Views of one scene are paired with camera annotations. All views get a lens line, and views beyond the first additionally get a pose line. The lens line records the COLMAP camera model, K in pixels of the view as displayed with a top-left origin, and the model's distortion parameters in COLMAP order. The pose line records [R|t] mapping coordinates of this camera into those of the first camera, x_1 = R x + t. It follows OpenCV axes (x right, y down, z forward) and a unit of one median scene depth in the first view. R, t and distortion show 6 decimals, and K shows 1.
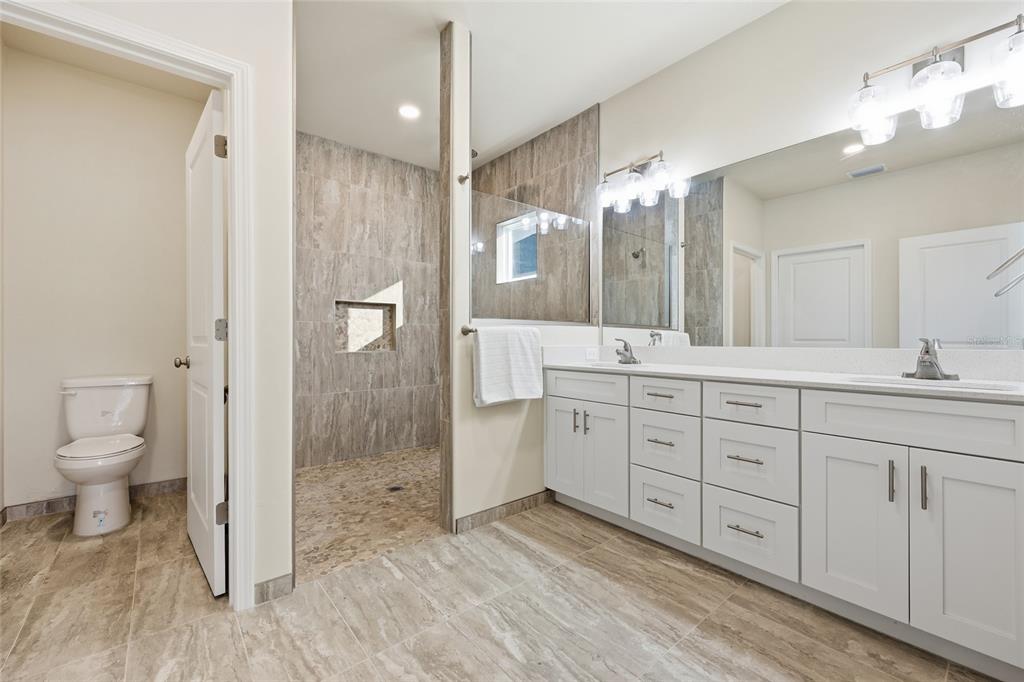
lens RADIAL K [[424.2, 0, 511.5], [0, 424.2, 342.3], [0, 0, 1]] dist [0.011425, 0.000261]
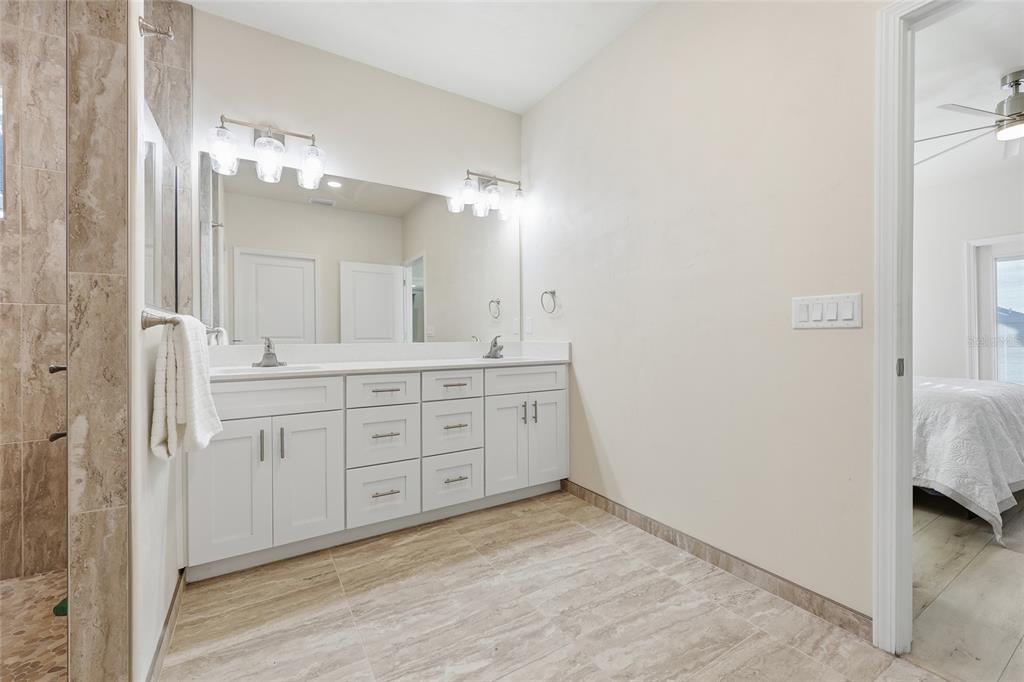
lens RADIAL K [[424.2, 0, 517.5], [0, 424.2, 334.9], [0, 0, 1]] dist [0.011425, 0.000261]
pose [[0.134038, -0.000158, 0.990976, -0.628482], [0.006439, 0.999979, -0.000711, -0.008083], [-0.990955, 0.006476, 0.134036, 0.527810]]
